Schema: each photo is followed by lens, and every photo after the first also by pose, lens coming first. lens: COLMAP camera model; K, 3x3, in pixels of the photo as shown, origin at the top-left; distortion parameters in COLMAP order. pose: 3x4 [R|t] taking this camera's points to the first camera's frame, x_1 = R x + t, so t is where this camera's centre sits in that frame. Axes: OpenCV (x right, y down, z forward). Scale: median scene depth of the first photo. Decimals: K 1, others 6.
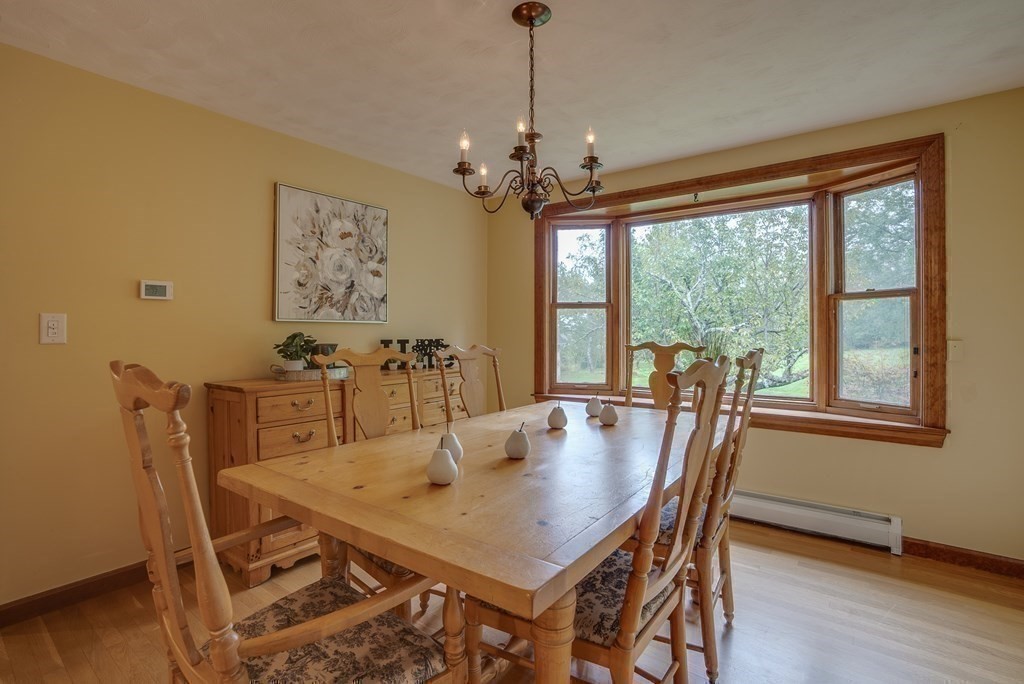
lens RADIAL K [[484.5, 0, 510.4], [0, 484.5, 336.1], [0, 0, 1]] dist [-0.027756, -0.000287]
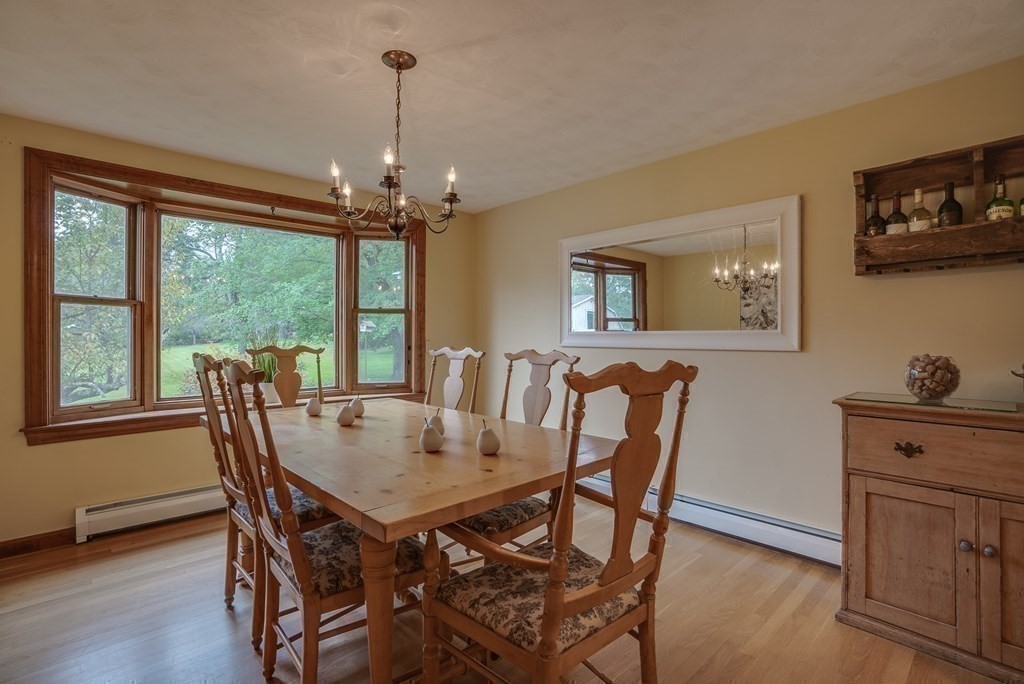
lens RADIAL K [[484.5, 0, 510.5], [0, 484.5, 336.5], [0, 0, 1]] dist [-0.027756, -0.000287]
pose [[0.161647, -0.001572, 0.986847, -0.633951], [0.011562, 0.999933, -0.000301, -0.000278], [-0.986781, 0.011459, 0.161654, 0.332132]]
